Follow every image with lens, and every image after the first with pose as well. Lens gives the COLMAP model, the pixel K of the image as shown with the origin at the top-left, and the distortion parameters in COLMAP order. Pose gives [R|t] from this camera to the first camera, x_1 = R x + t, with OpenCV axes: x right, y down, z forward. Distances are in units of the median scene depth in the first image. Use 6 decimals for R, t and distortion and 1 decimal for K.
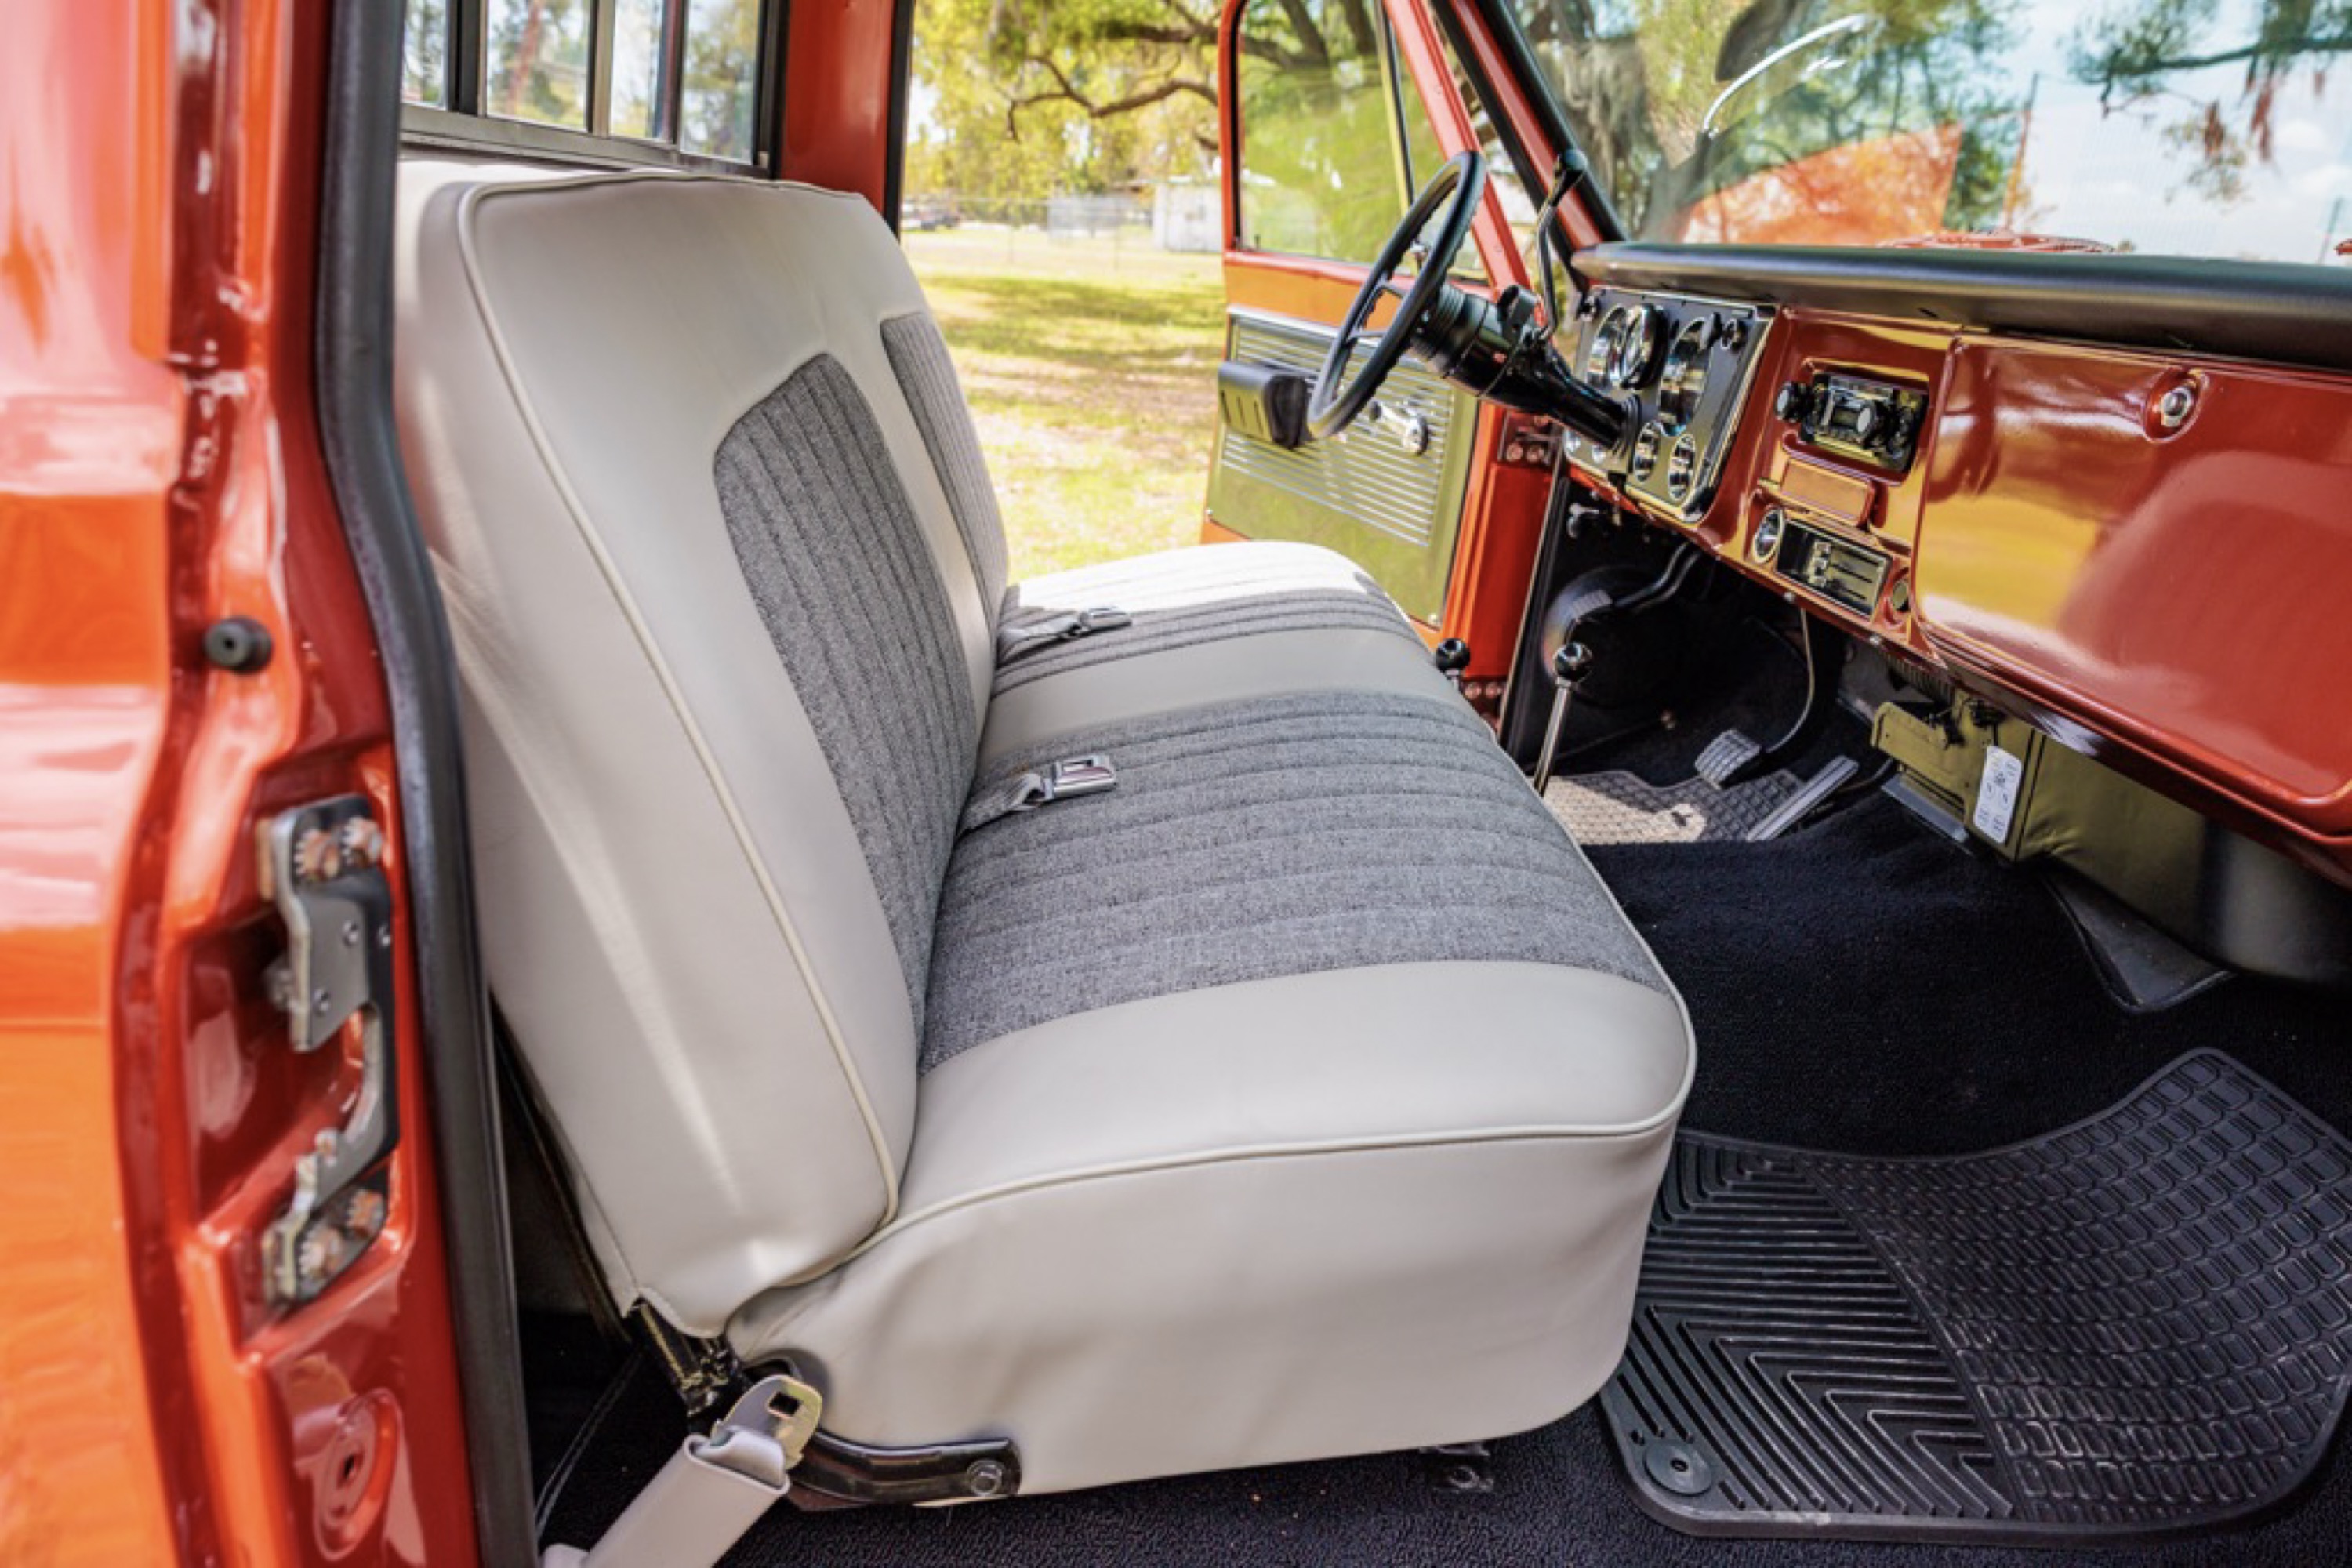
lens RADIAL K [[1584.8, 0, 1169.0], [0, 1584.8, 793.3], [0, 0, 1]] dist [-0.002865, 0.000882]
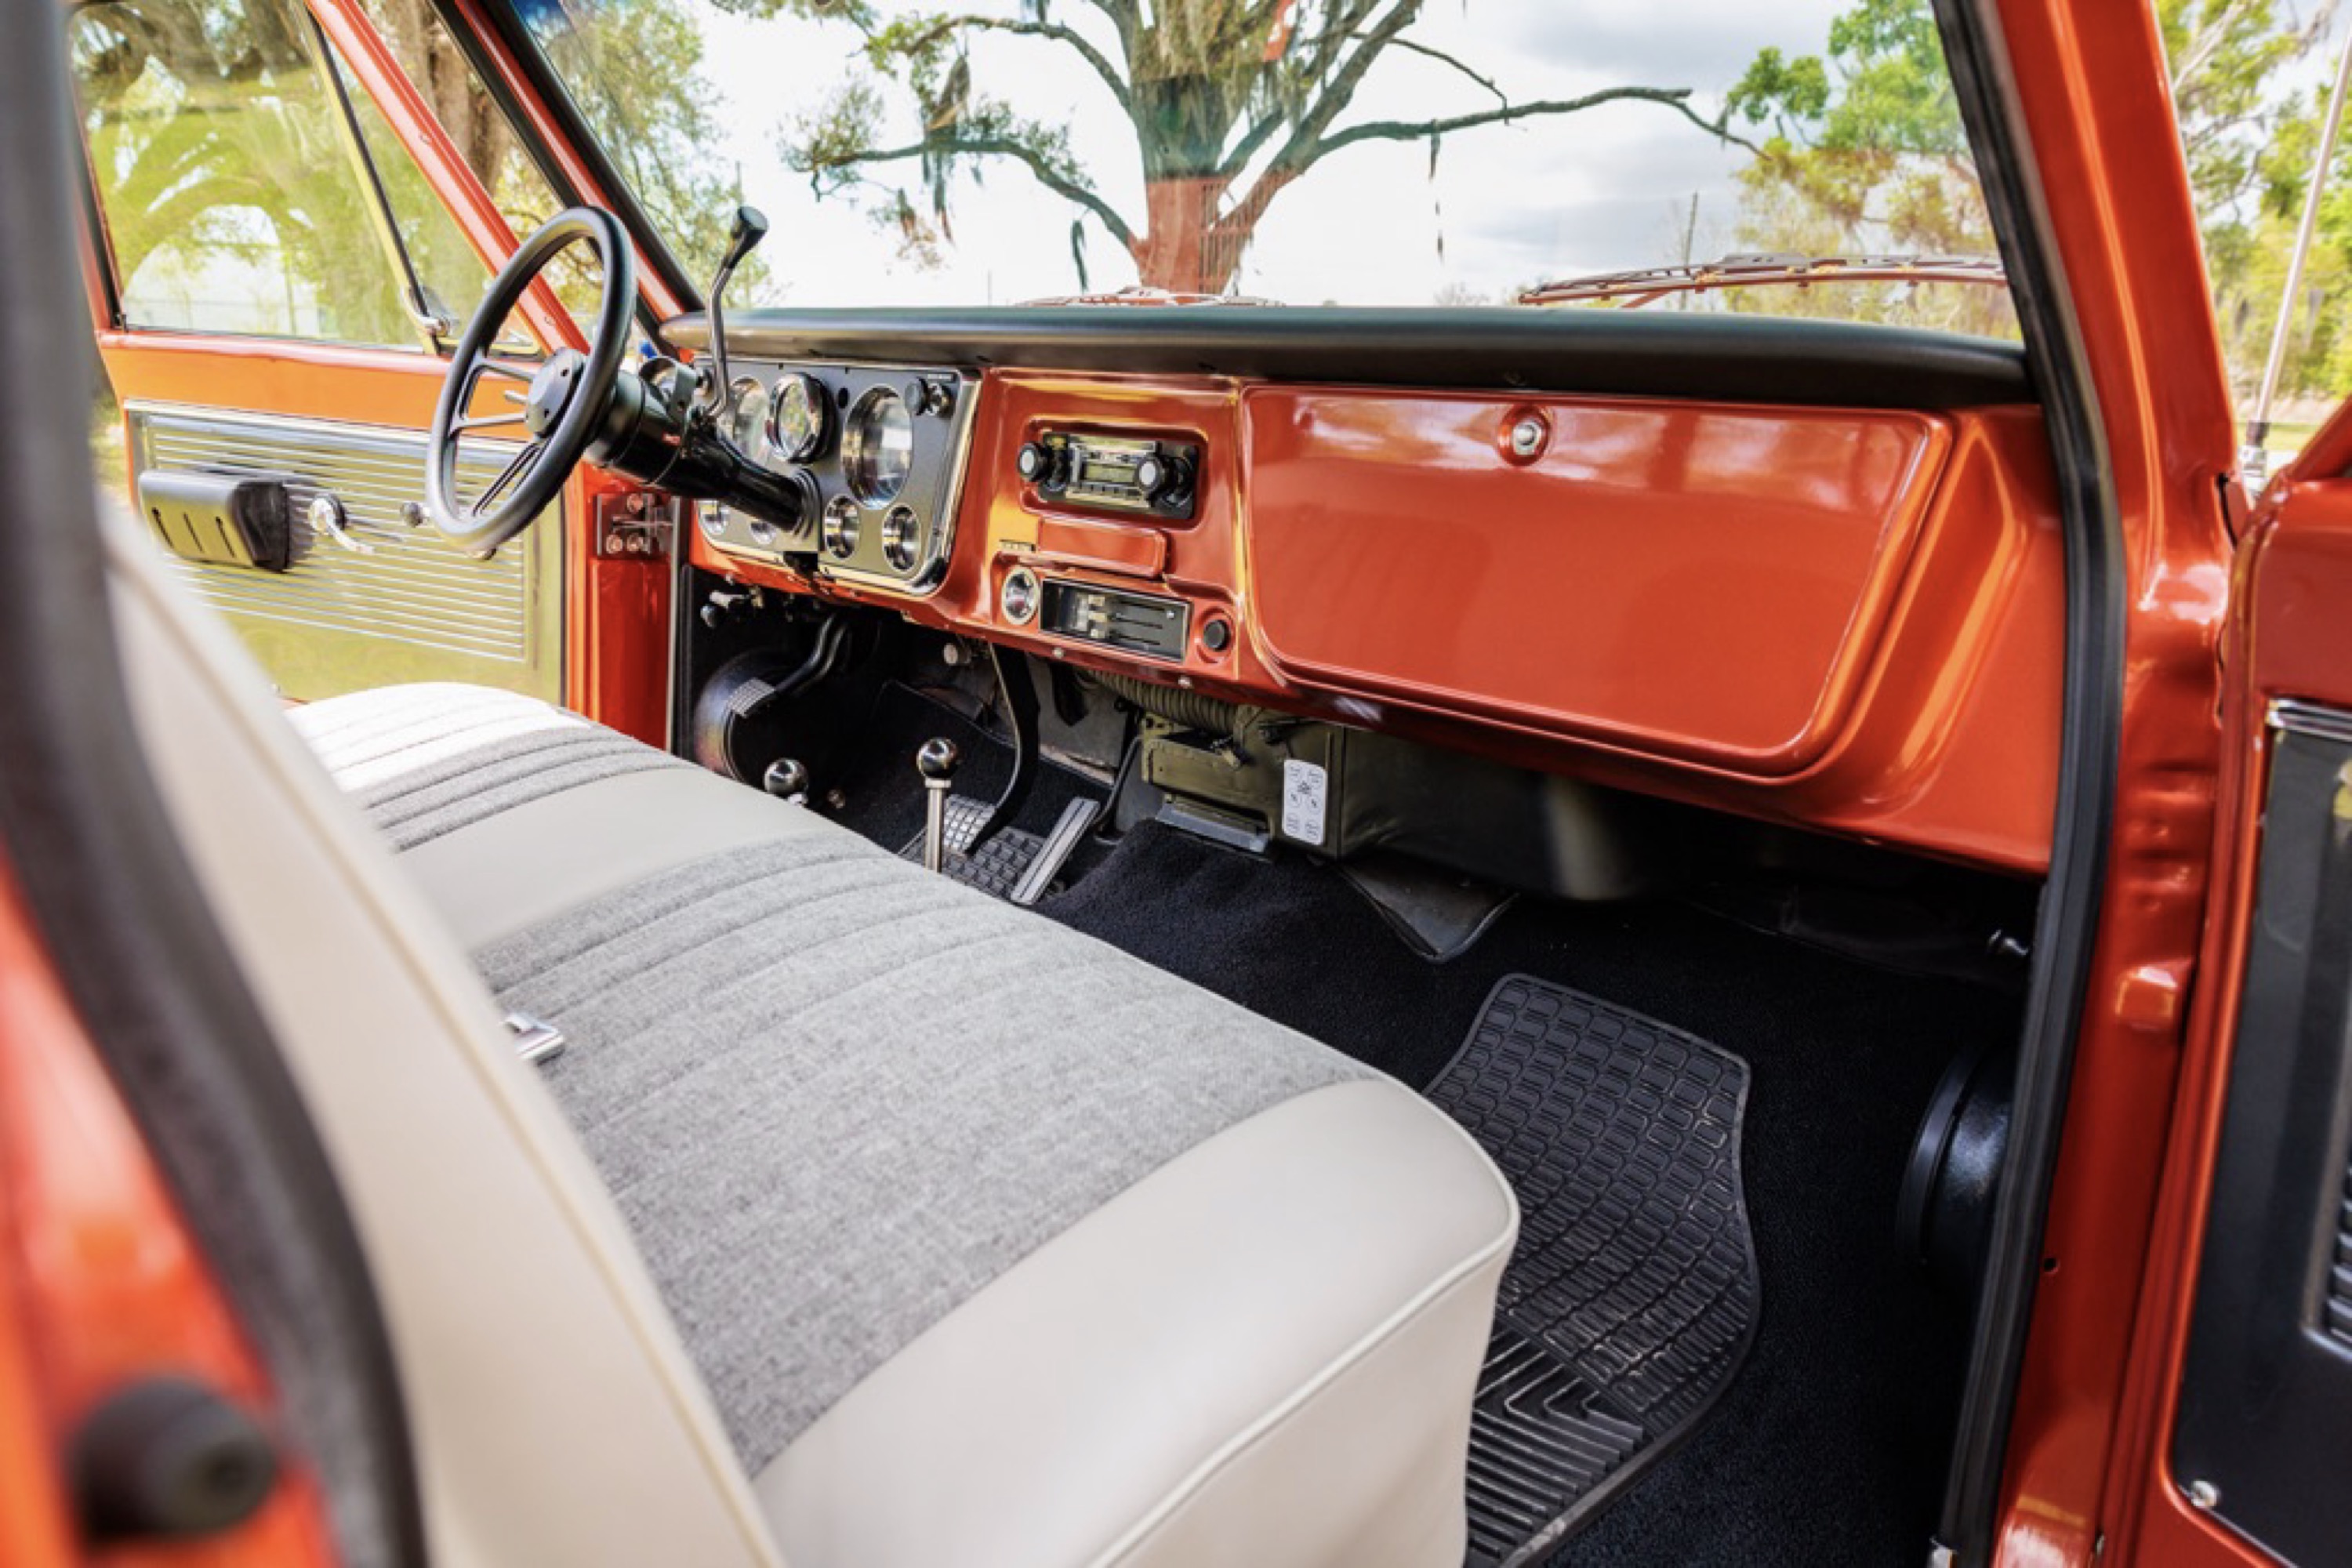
lens RADIAL K [[1583.2, 0, 1176.0], [0, 1583.2, 784.0], [0, 0, 1]] dist [-0.010373, 0.002872]
pose [[0.747858, -0.203977, 0.631745, -0.172499], [0.232718, 0.971791, 0.038281, -0.056454], [-0.621732, 0.118390, 0.774231, 0.165706]]
